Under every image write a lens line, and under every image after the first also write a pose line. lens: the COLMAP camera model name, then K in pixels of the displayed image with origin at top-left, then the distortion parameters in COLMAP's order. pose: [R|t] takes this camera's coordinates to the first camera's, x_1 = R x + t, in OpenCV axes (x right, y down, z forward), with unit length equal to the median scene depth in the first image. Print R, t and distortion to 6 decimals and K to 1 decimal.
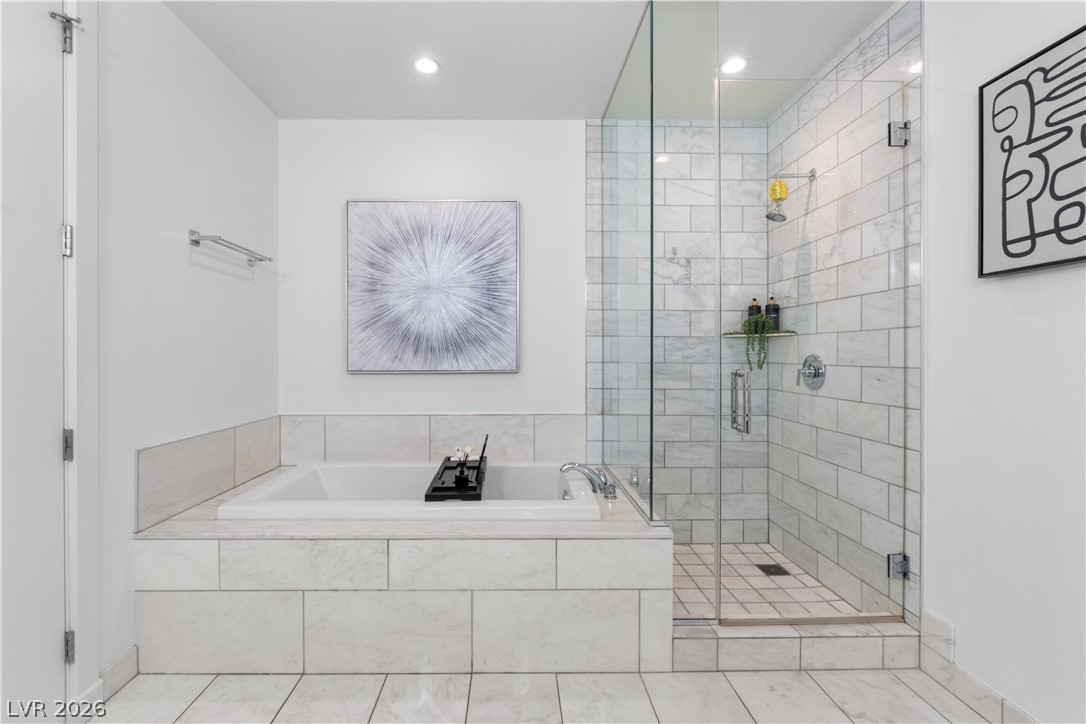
lens RADIAL K [[479.1, 0, 544.9], [0, 479.1, 353.3], [0, 0, 1]] dist [-0.002378, 0.000551]
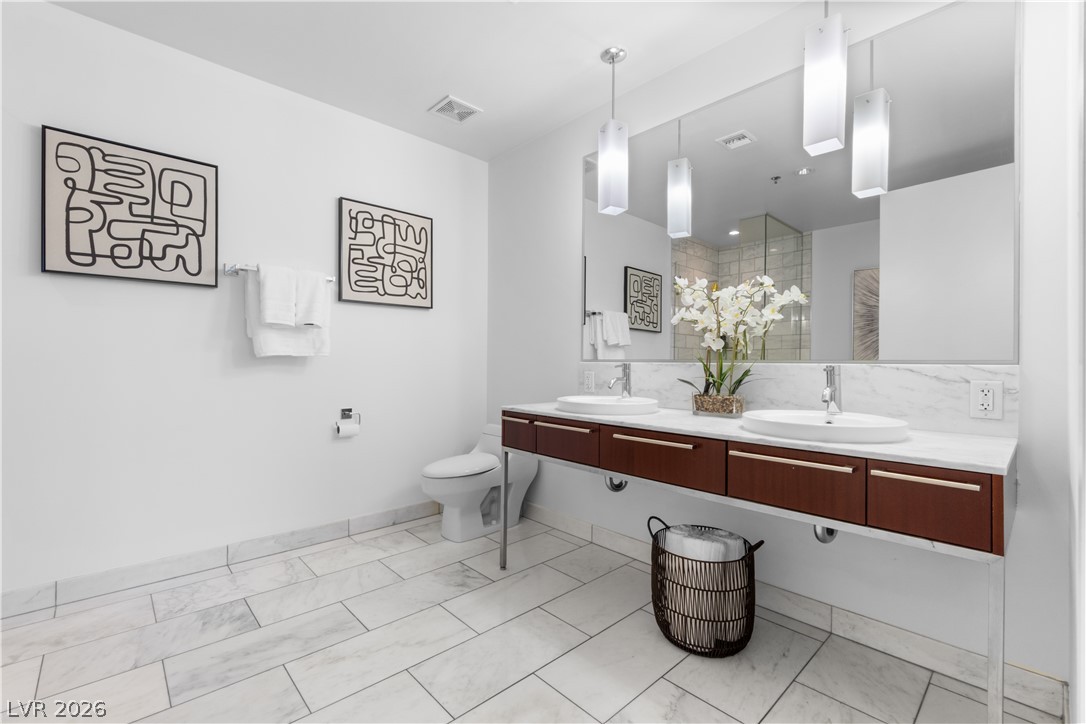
lens RADIAL K [[515.3, 0, 591.4], [0, 515.3, 361.4], [0, 0, 1]] dist [-0.001288, 0.000058]
pose [[-0.703463, -0.001074, 0.710731, -0.515607], [-0.007121, 0.999959, -0.005537, 0.037616], [-0.710696, -0.008956, -0.703442, 0.415923]]
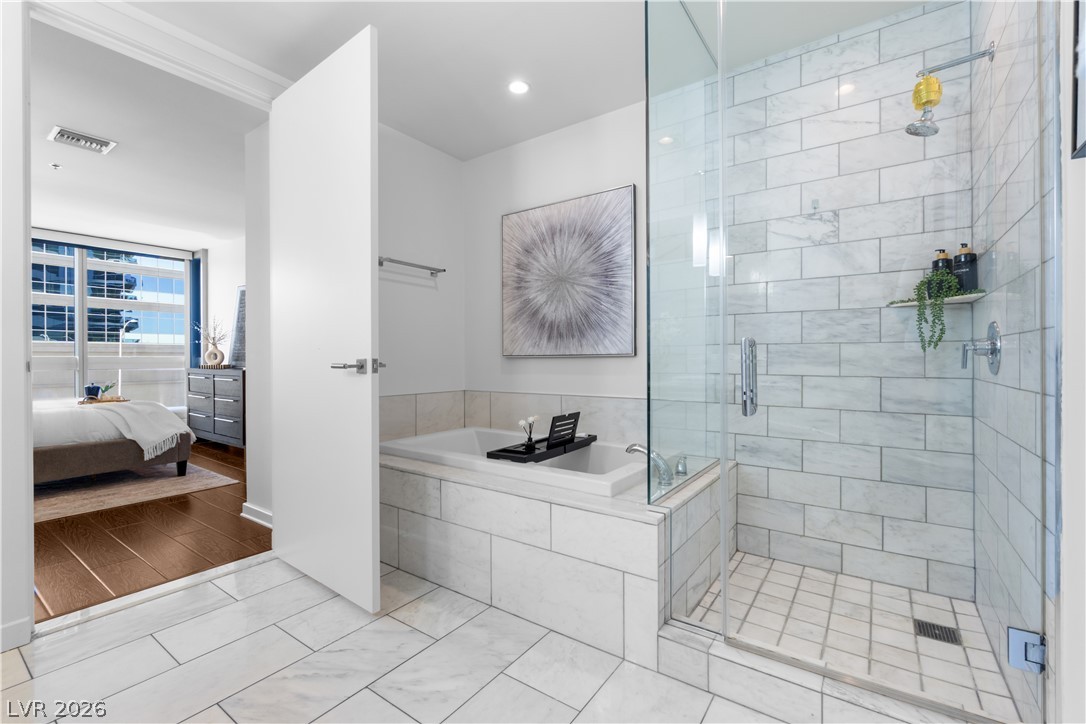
lens RADIAL K [[473.1, 0, 539.7], [0, 473.1, 354.5], [0, 0, 1]] dist [-0.002184, 0.000050]
pose [[0.807566, -0.008165, -0.589720, 0.370416], [0.007764, 0.999965, -0.003212, 0.038405], [0.589726, -0.001985, 0.807601, 0.087016]]
